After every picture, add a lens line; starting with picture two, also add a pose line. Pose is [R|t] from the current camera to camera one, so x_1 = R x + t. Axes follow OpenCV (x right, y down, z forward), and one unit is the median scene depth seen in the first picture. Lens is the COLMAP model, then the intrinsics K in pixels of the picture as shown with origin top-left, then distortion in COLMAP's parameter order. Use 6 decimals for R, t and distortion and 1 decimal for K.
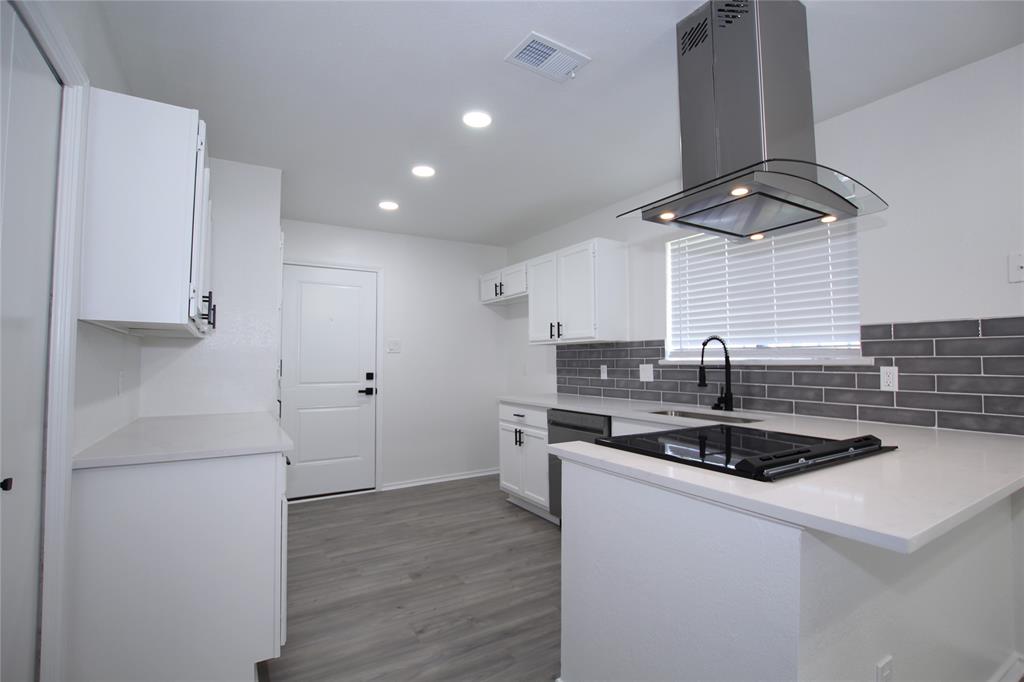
lens RADIAL K [[478.8, 0, 516.3], [0, 478.8, 338.1], [0, 0, 1]] dist [-0.026820, 0.002671]
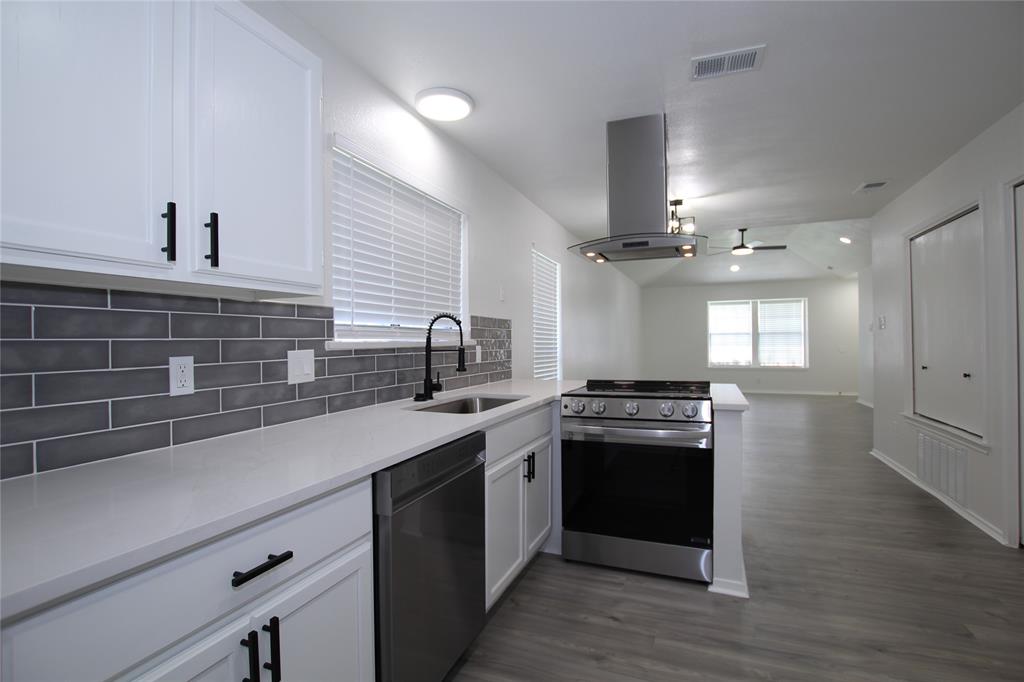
lens RADIAL K [[478.8, 0, 517.0], [0, 478.8, 339.1], [0, 0, 1]] dist [-0.026820, 0.002671]
pose [[-0.602968, 0.017945, 0.797563, -0.359639], [-0.019236, 0.999129, -0.037024, 0.072596], [-0.797533, -0.037666, -0.602098, 1.419009]]
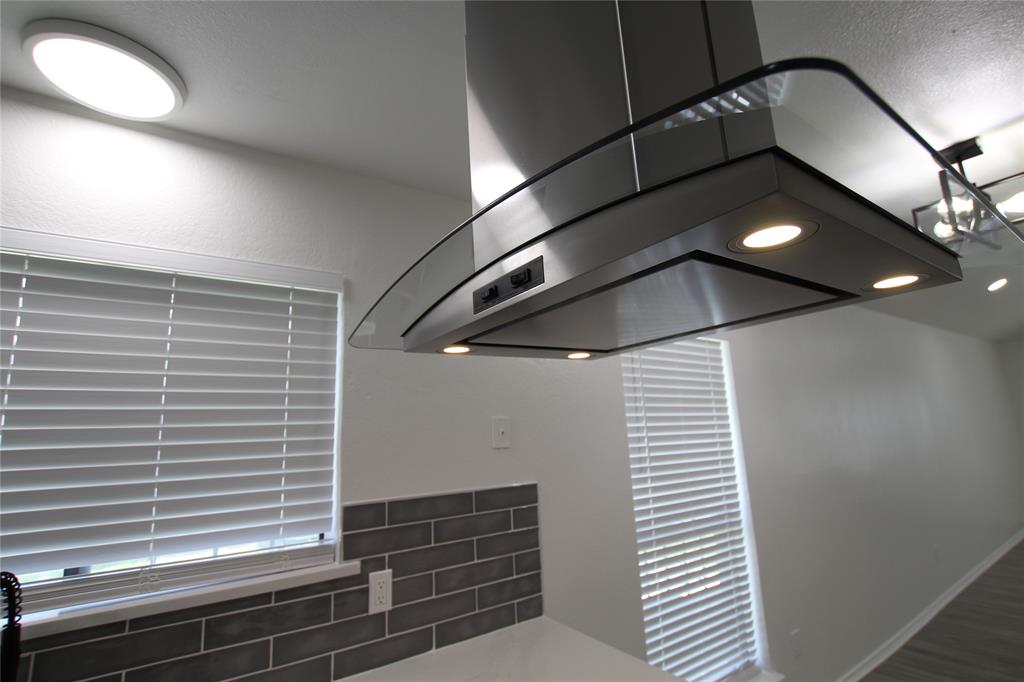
lens RADIAL K [[478.8, 0, 517.5], [0, 478.8, 341.2], [0, 0, 1]] dist [-0.026820, 0.002671]
pose [[-0.056455, 0.203230, 0.977502, 0.064378], [0.007065, 0.979120, -0.203158, -0.090300], [-0.998380, -0.004564, -0.056712, 0.673593]]
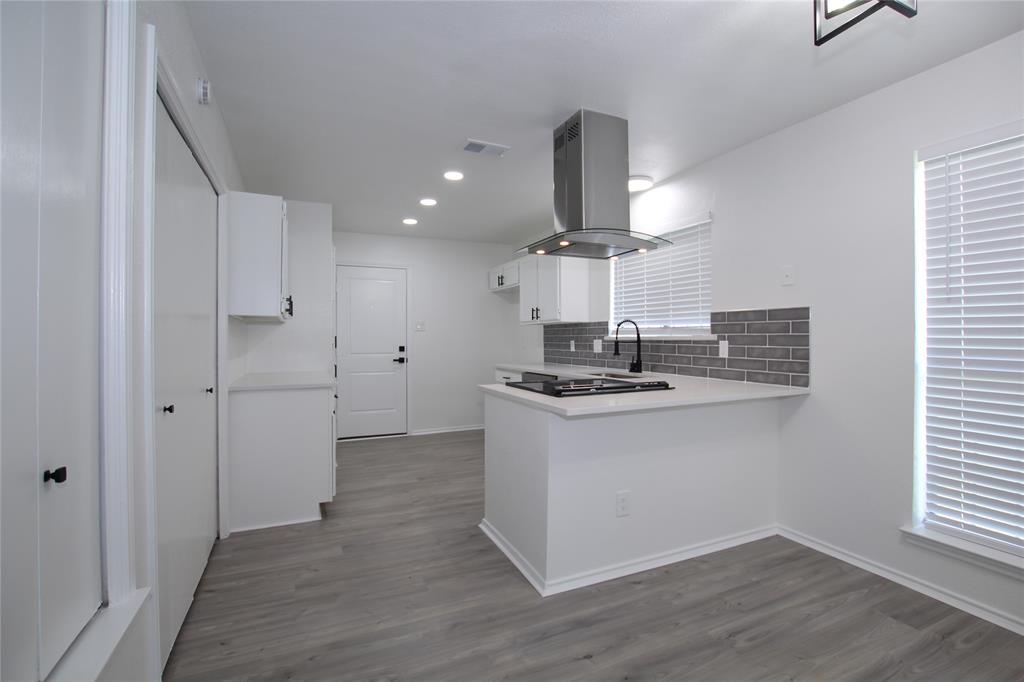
lens RADIAL K [[478.8, 0, 514.1], [0, 478.8, 337.2], [0, 0, 1]] dist [-0.026820, 0.002671]
pose [[0.992830, 0.001107, -0.119531, 0.253236], [0.004357, 0.998958, 0.045441, -0.016878], [0.119457, -0.045636, 0.991790, -0.431871]]
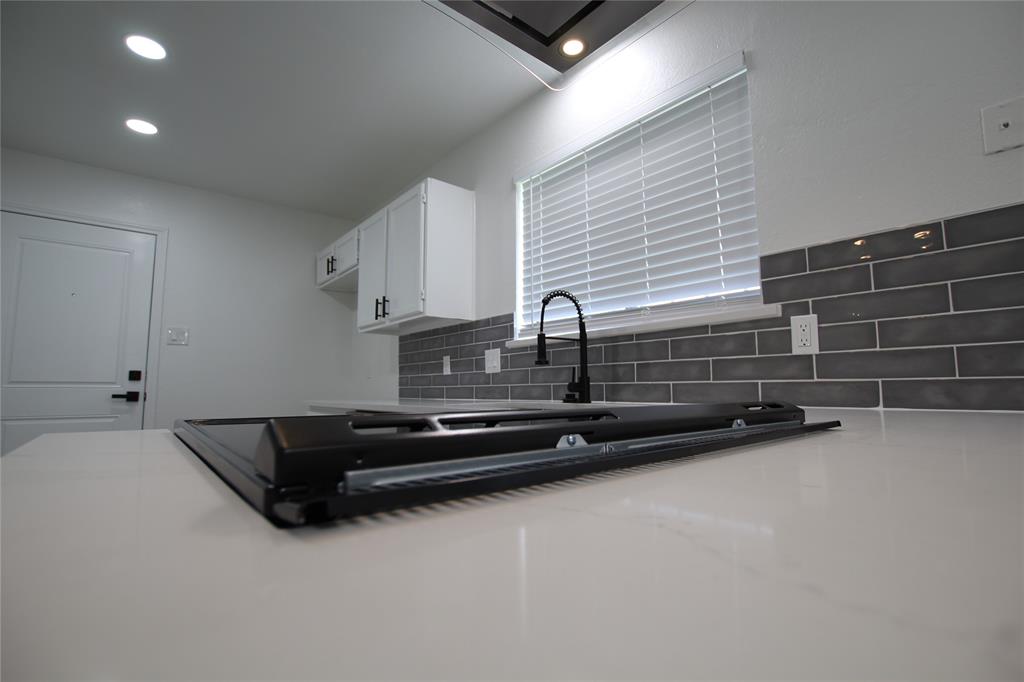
lens RADIAL K [[478.8, 0, 515.8], [0, 478.8, 336.2], [0, 0, 1]] dist [-0.026820, 0.002671]
pose [[0.989544, 0.012871, 0.143657, 0.254343], [-0.003682, 0.997940, -0.064052, 0.102743], [-0.144185, 0.062853, 0.987553, 0.343209]]
